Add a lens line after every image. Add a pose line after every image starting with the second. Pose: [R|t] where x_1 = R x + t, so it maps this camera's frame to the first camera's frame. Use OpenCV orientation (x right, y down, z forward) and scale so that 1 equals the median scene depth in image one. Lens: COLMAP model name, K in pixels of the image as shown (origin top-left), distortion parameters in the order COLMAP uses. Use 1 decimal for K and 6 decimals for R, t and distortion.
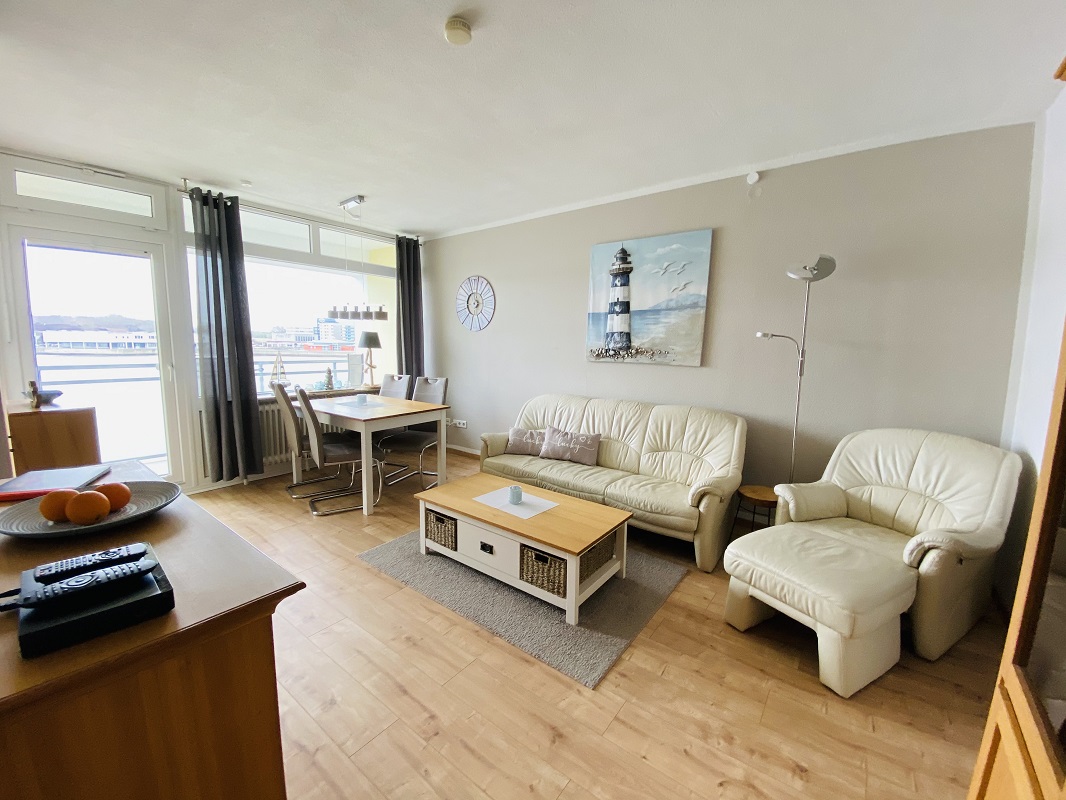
lens RADIAL K [[430.7, 0, 530.9], [0, 430.7, 401.0], [0, 0, 1]] dist [0.022261, -0.022182]
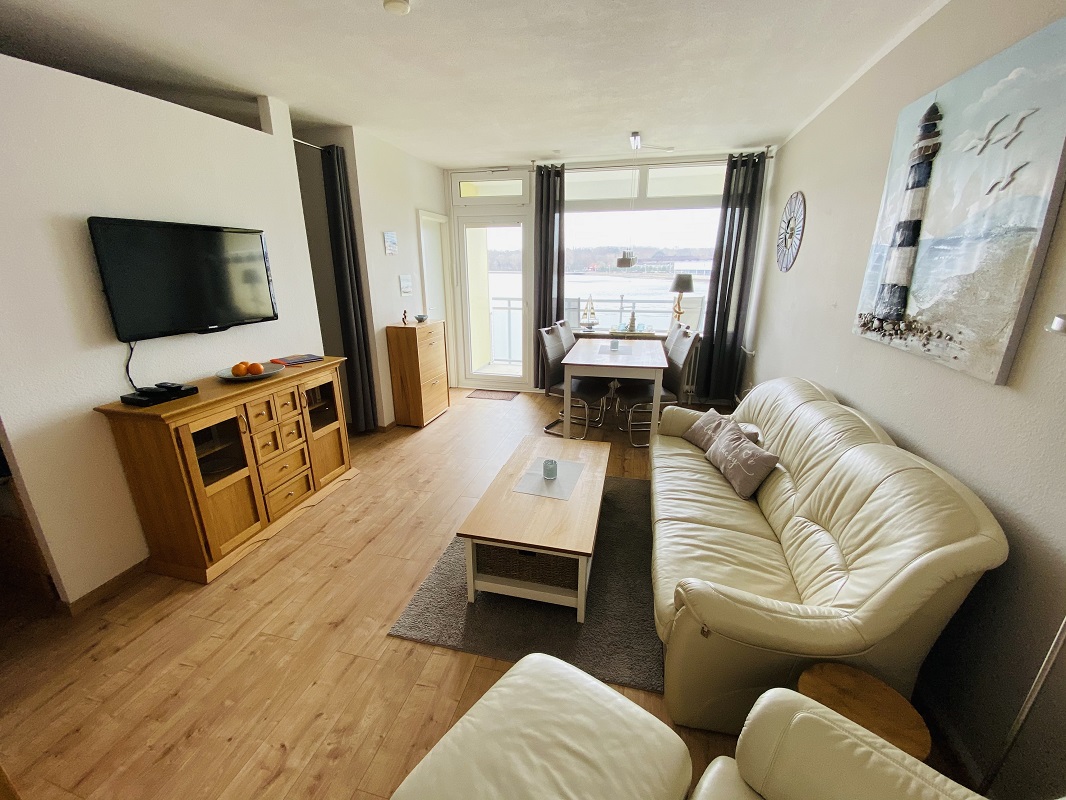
lens RADIAL K [[430.7, 0, 530.9], [0, 430.7, 401.0], [0, 0, 1]] dist [0.022261, -0.022182]
pose [[0.401882, 0.258358, -0.878488, 0.532274], [-0.114417, 0.966021, 0.231758, -0.100130], [0.908515, 0.007374, 0.417787, 0.415923]]
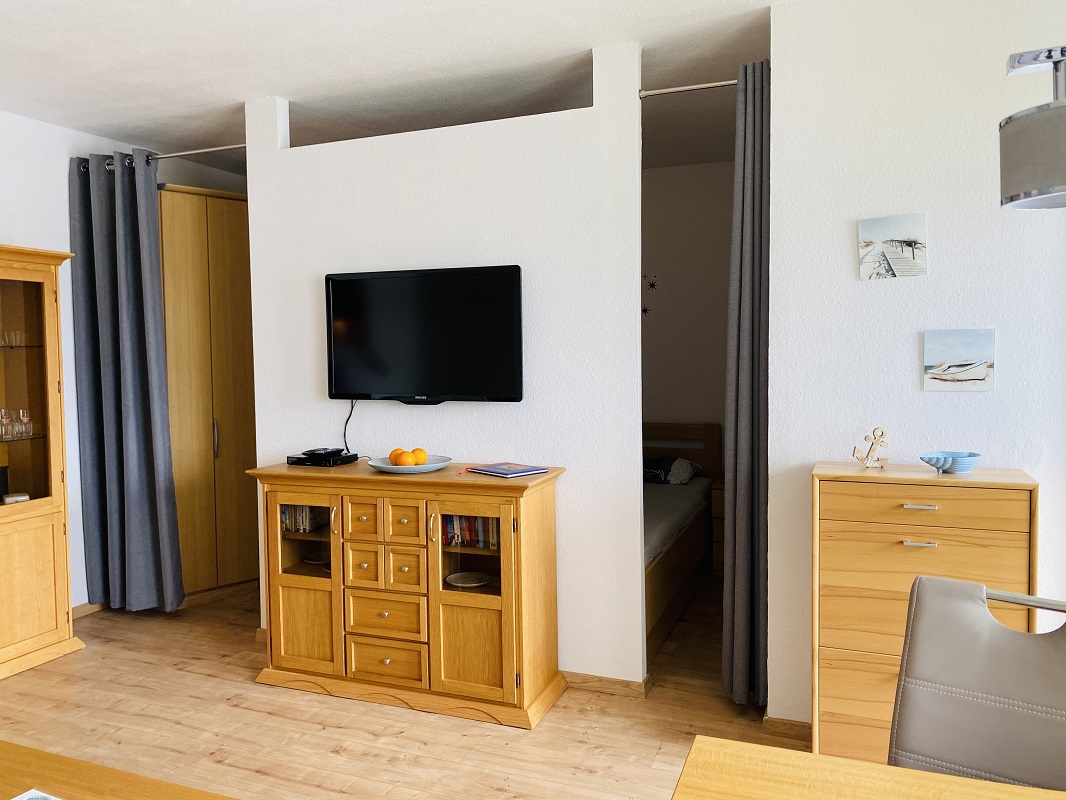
lens RADIAL K [[811.0, 0, 527.3], [0, 811.0, 389.0], [0, 0, 1]] dist [0.002161, -0.005577]
pose [[-0.962637, 0.010970, -0.270572, -0.178839], [-0.036381, 0.984881, 0.169368, -0.174397], [0.268339, 0.172884, -0.947684, 1.200714]]
